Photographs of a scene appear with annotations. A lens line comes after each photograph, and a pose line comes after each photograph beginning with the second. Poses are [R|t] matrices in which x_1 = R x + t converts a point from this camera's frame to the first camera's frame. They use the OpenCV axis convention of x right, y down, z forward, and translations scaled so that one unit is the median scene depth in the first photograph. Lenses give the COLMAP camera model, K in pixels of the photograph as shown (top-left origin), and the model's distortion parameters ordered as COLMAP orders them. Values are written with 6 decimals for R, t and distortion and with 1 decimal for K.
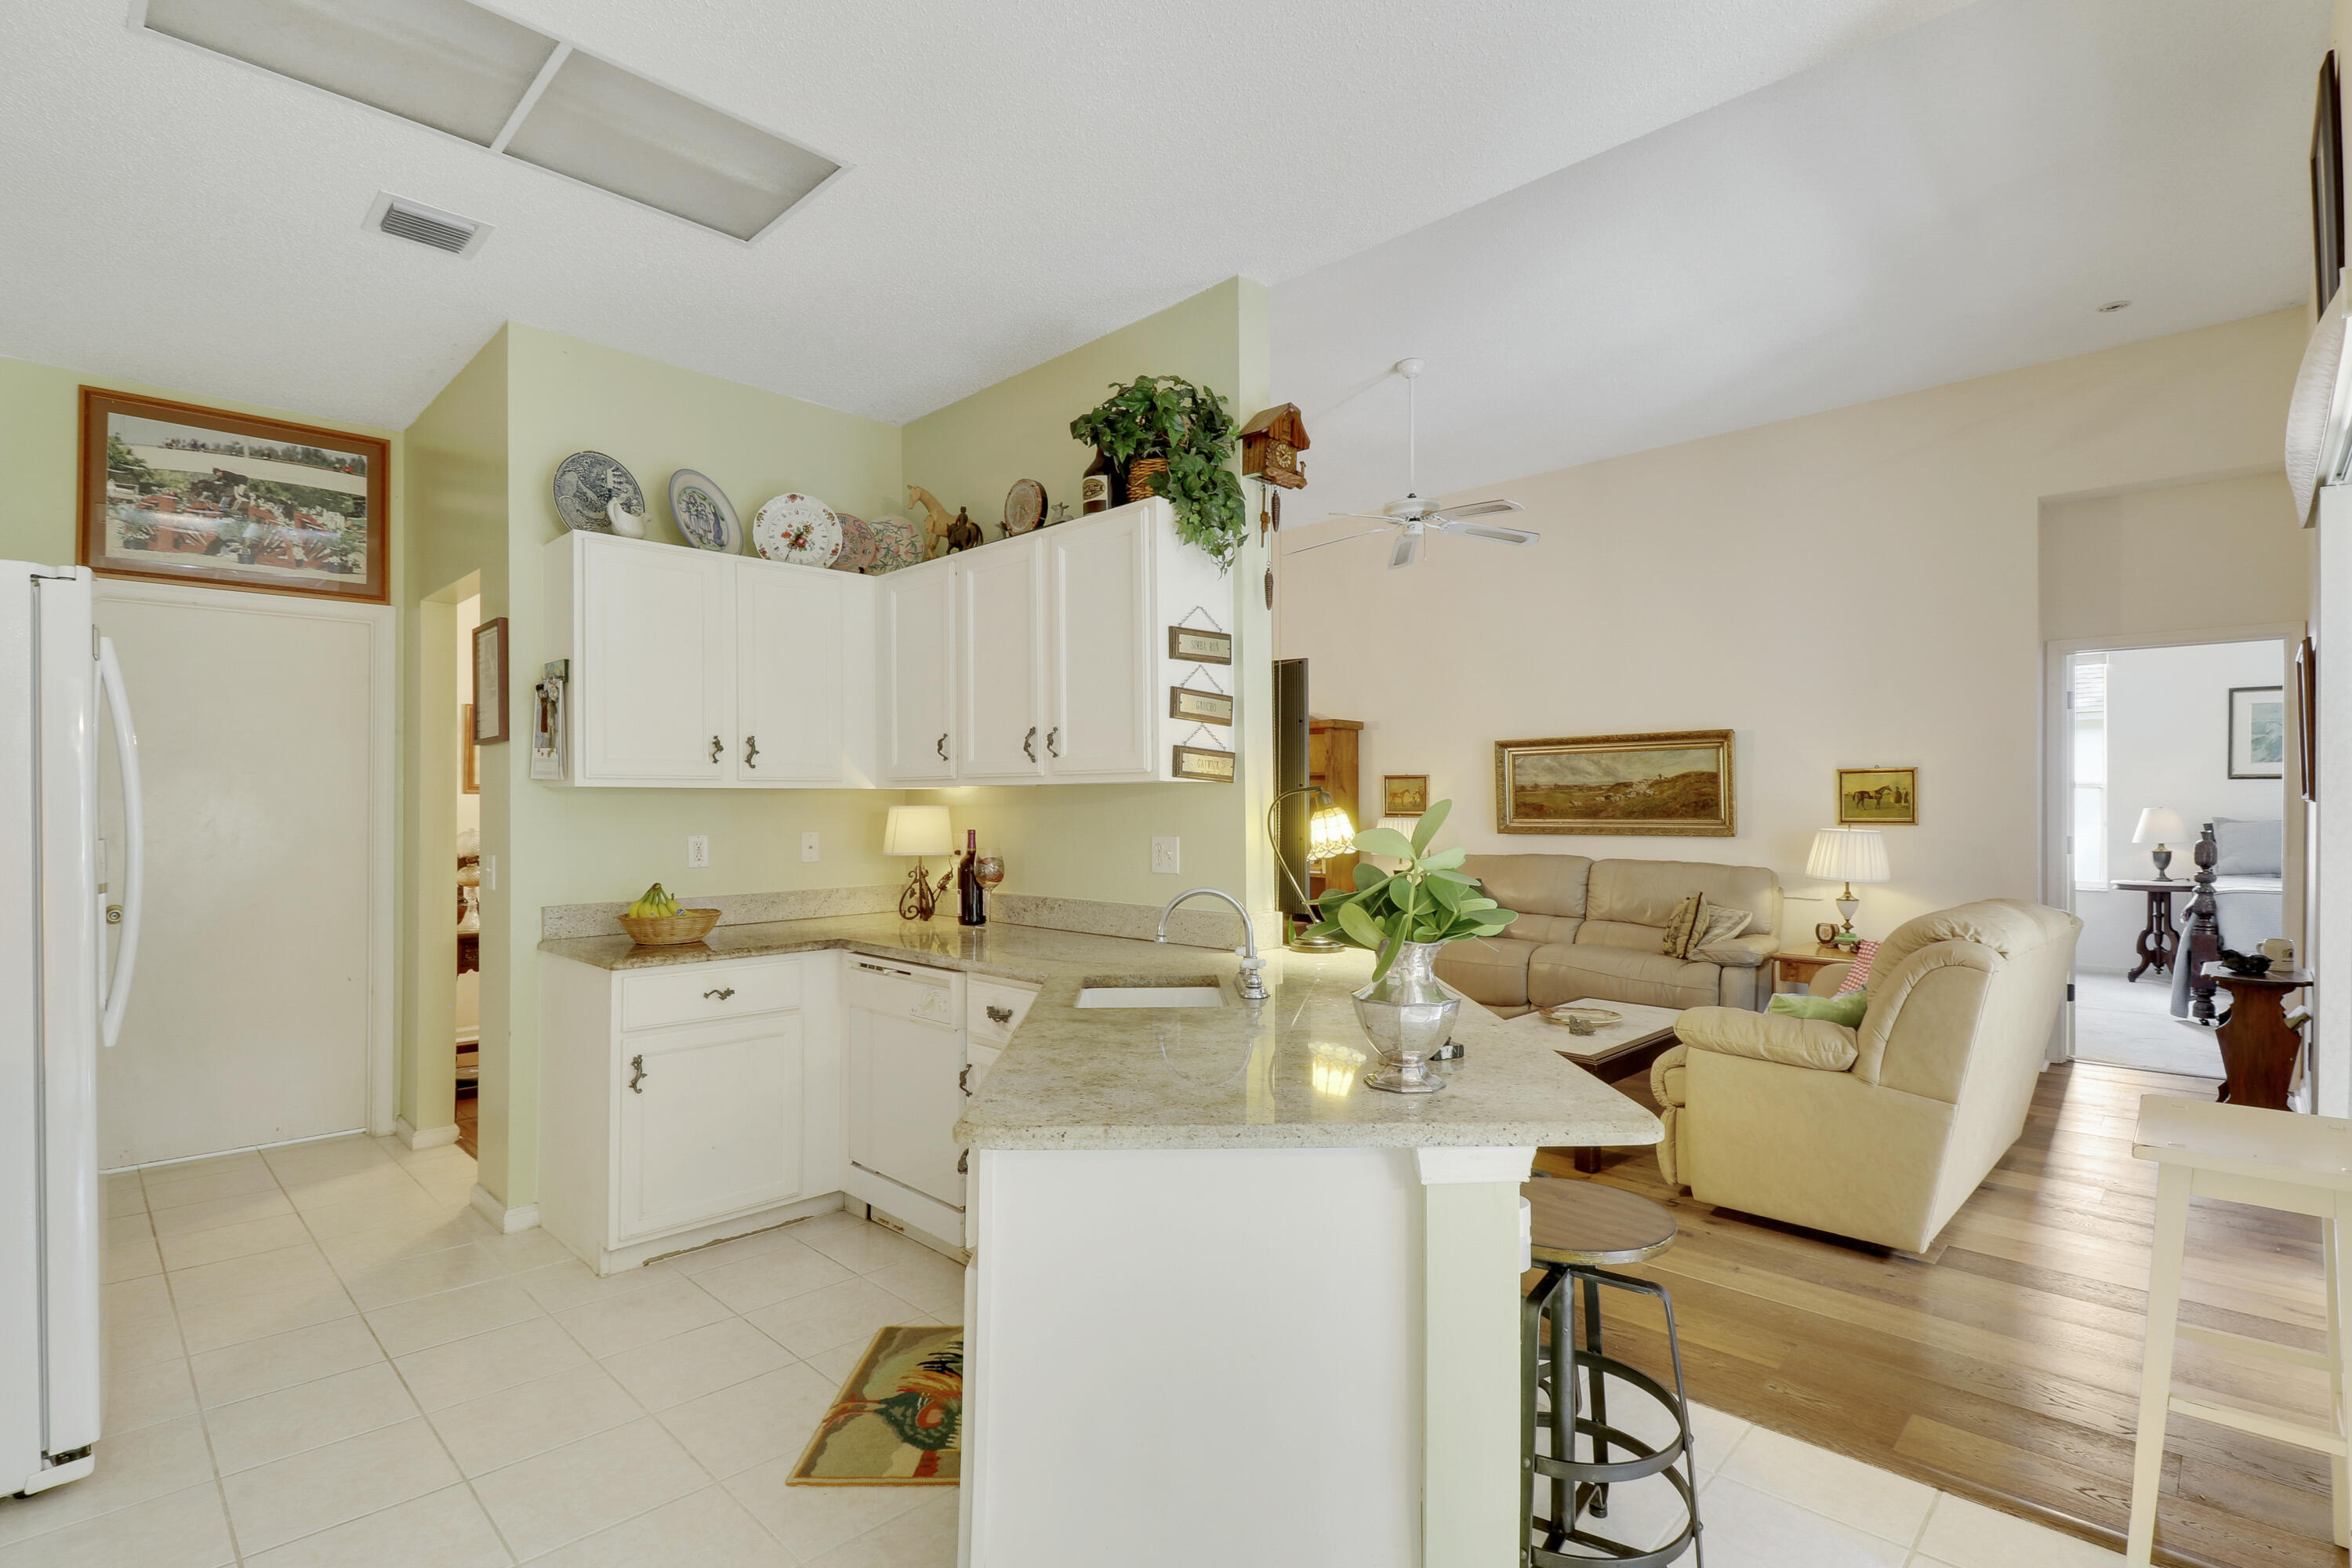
lens RADIAL K [[1112.4, 0, 1175.1], [0, 1112.4, 799.2], [0, 0, 1]] dist [-0.000142, -0.014203]
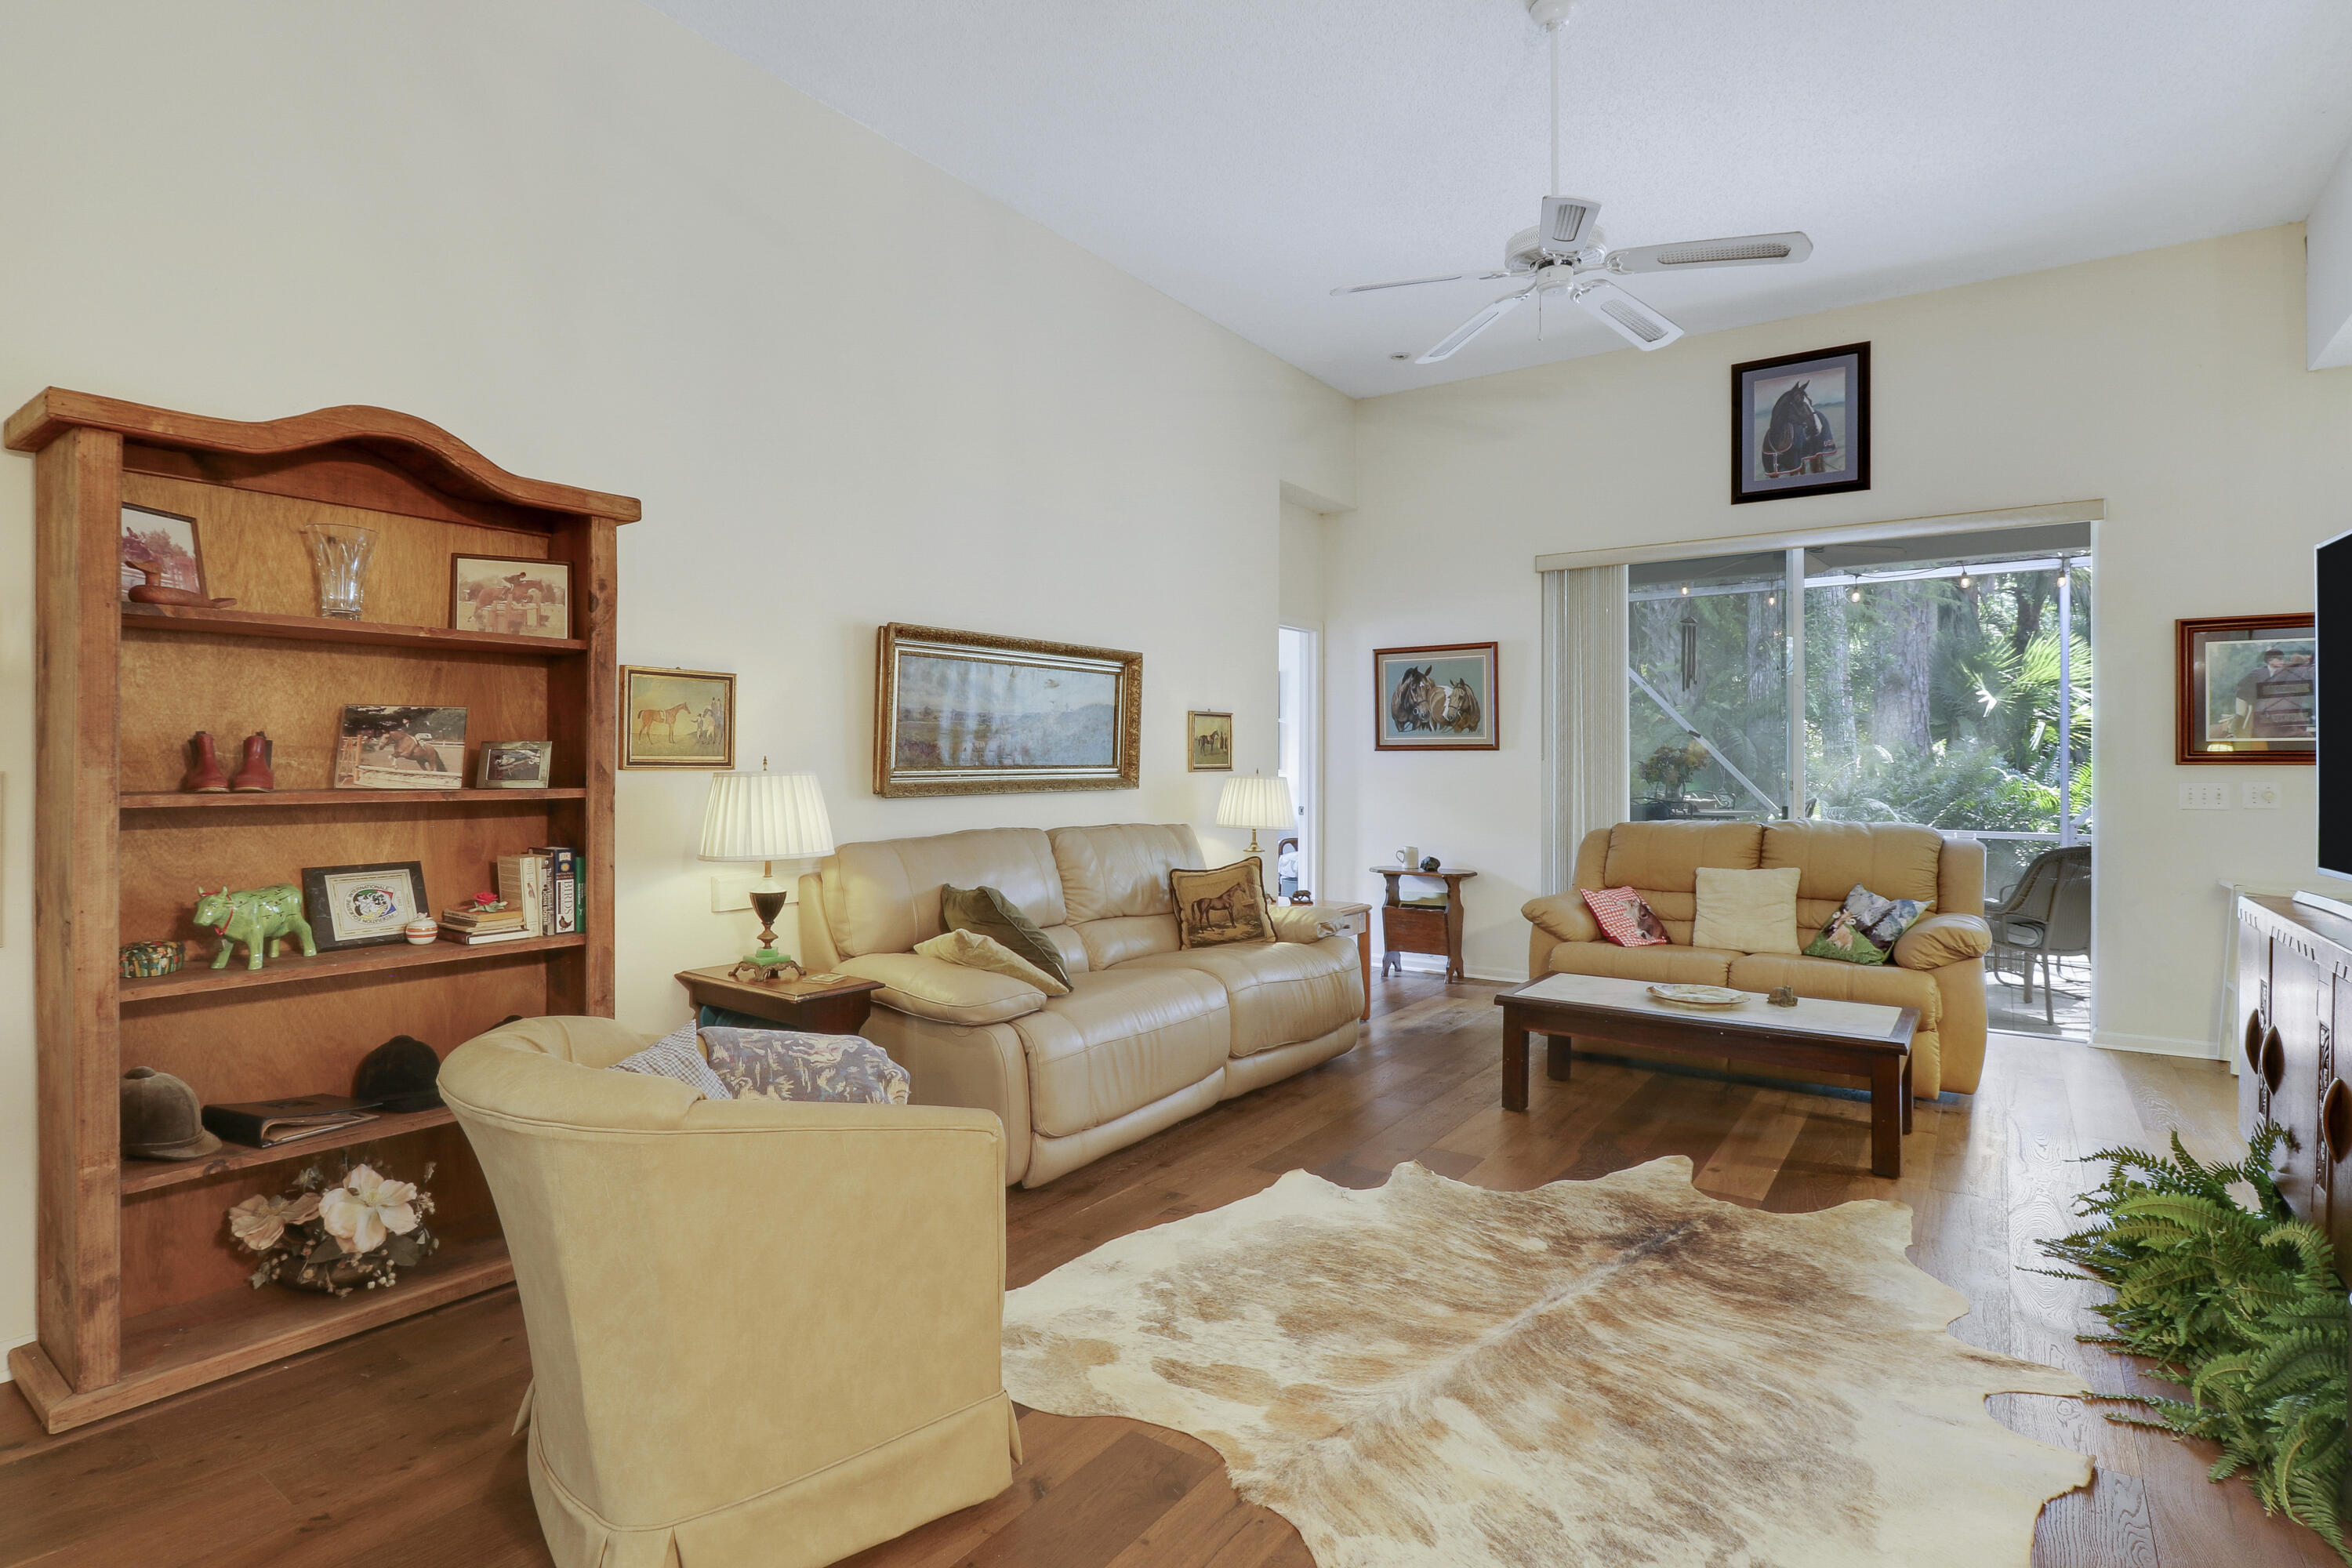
lens RADIAL K [[1162.3, 0, 1172.7], [0, 1162.3, 746.0], [0, 0, 1]] dist [0.002693, -0.016049]
pose [[-0.153182, 0.017172, 0.988049, -0.311432], [-0.003985, 0.999830, -0.017995, 0.017584], [-0.988190, -0.006694, -0.153088, 1.065996]]
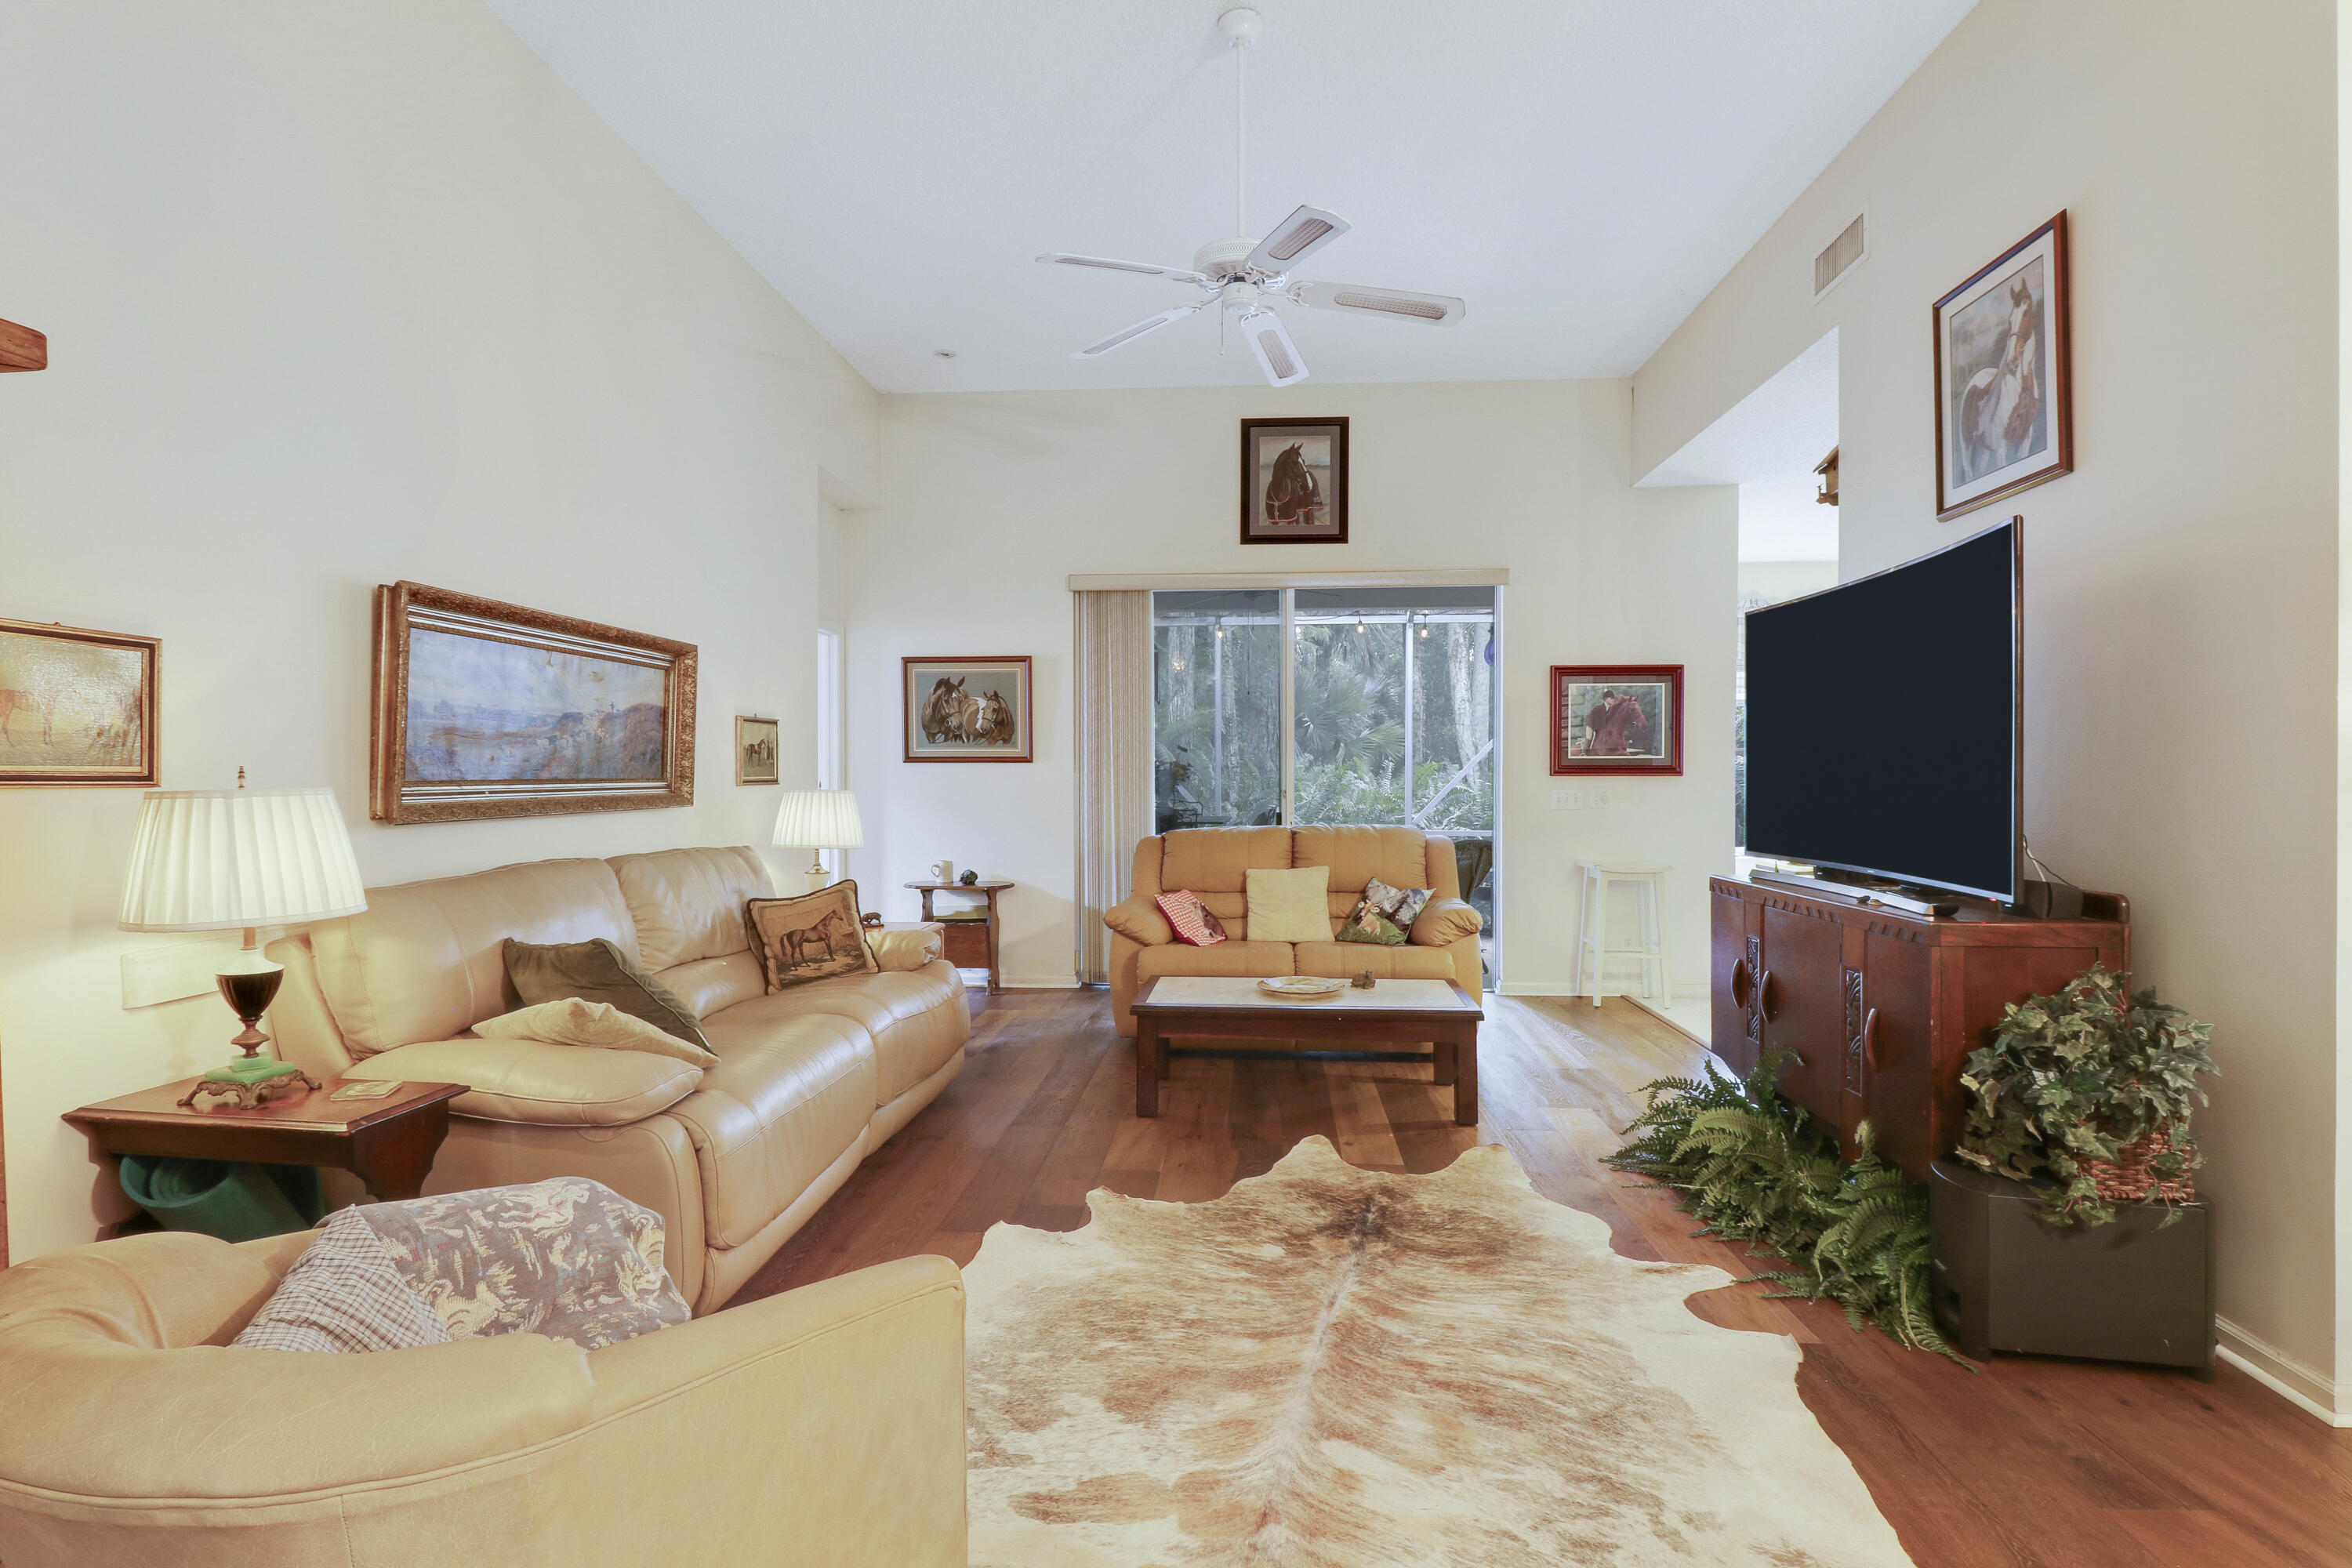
lens RADIAL K [[1110.9, 0, 1178.8], [0, 1110.9, 779.5], [0, 0, 1]] dist [0.000668, -0.011118]
pose [[-0.642420, 0.000516, 0.766352, -0.194147], [0.000065, 1.000000, -0.000619, 0.017526], [-0.766352, -0.000348, -0.642420, 1.165445]]
